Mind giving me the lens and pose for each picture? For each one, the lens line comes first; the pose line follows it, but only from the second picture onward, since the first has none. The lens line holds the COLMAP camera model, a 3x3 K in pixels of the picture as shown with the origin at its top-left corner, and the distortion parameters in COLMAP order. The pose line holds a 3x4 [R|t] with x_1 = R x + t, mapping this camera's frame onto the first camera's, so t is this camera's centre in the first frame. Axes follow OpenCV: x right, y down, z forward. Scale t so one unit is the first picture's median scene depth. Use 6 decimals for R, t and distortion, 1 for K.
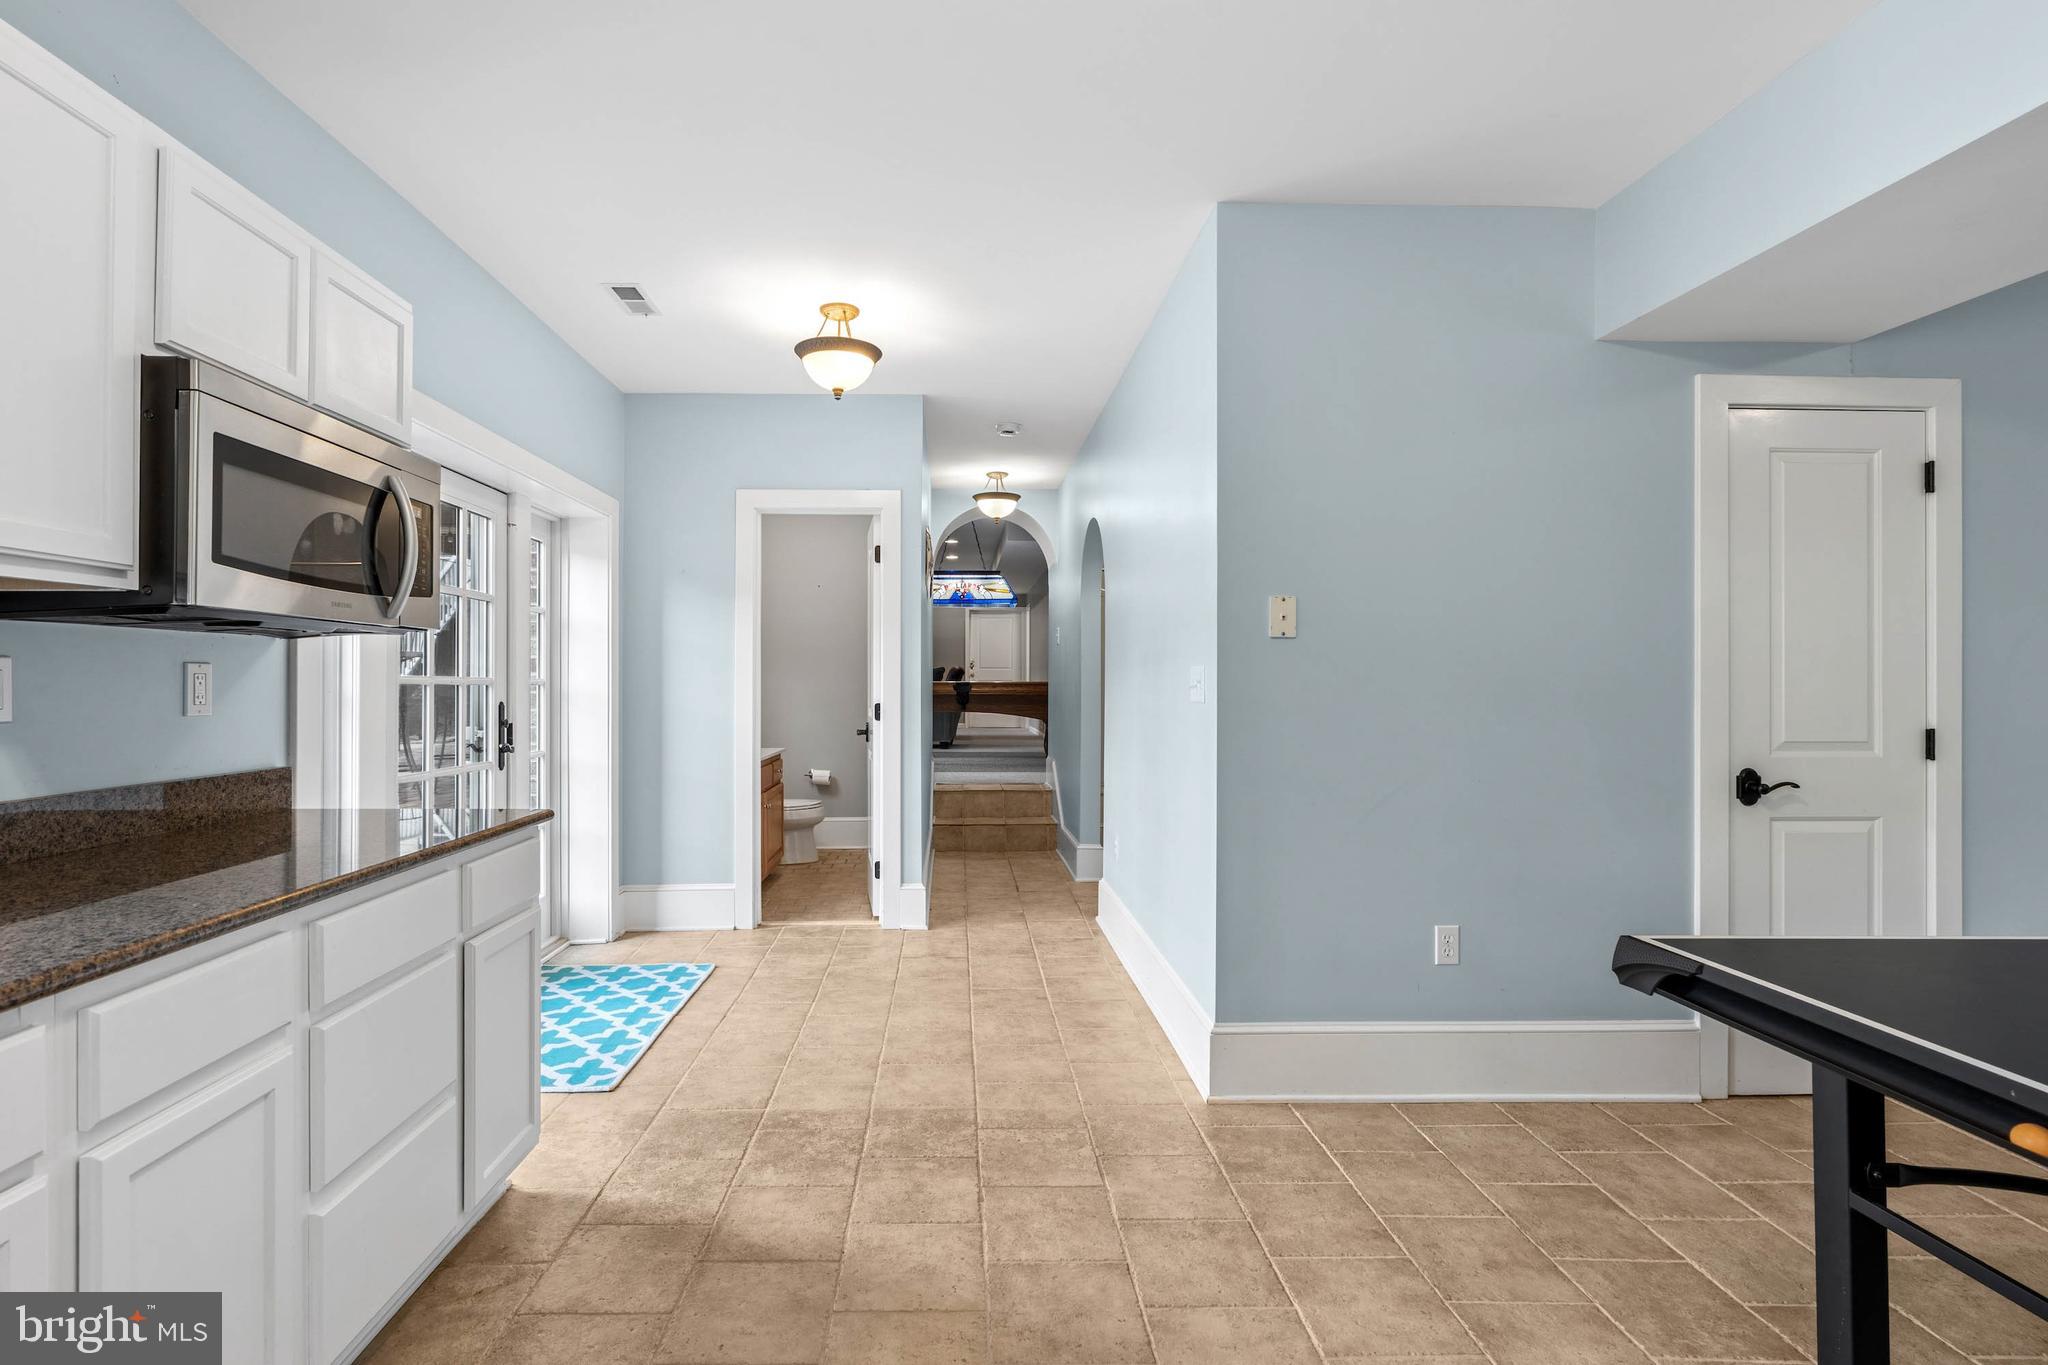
lens RADIAL K [[927.2, 0, 1016.7], [0, 927.2, 674.1], [0, 0, 1]] dist [-0.000641, -0.000351]
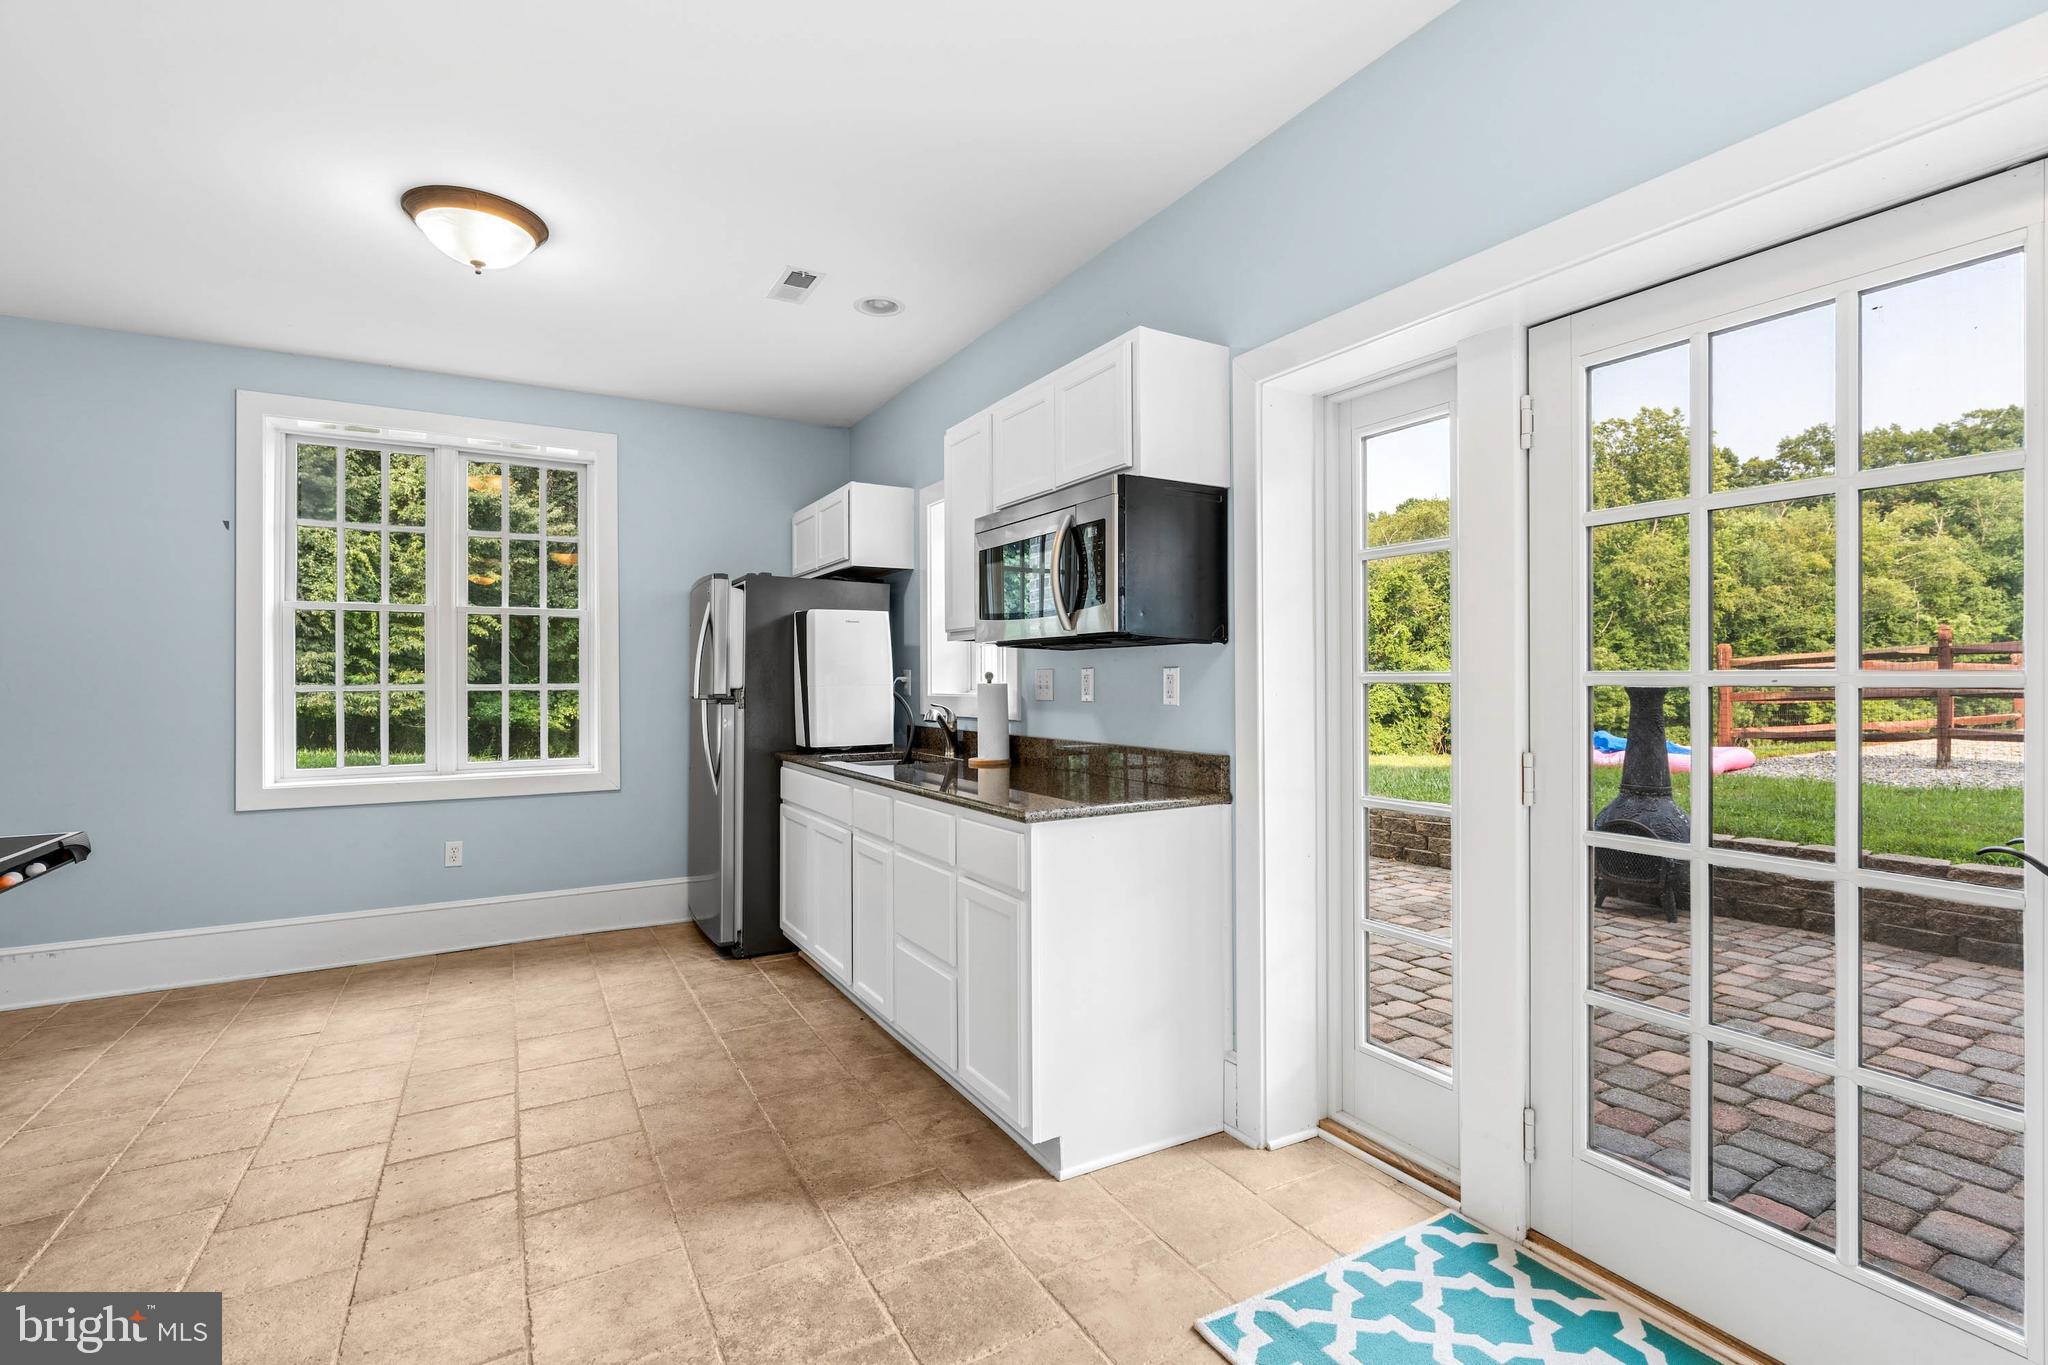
lens RADIAL K [[927.2, 0, 1034.6], [0, 927.2, 679.7], [0, 0, 1]] dist [-0.000641, -0.000351]
pose [[-0.891337, 0.002236, -0.453335, -0.066640], [0.002594, 0.999997, -0.000169, 0.005451], [0.453334, -0.001327, -0.891340, 1.890122]]
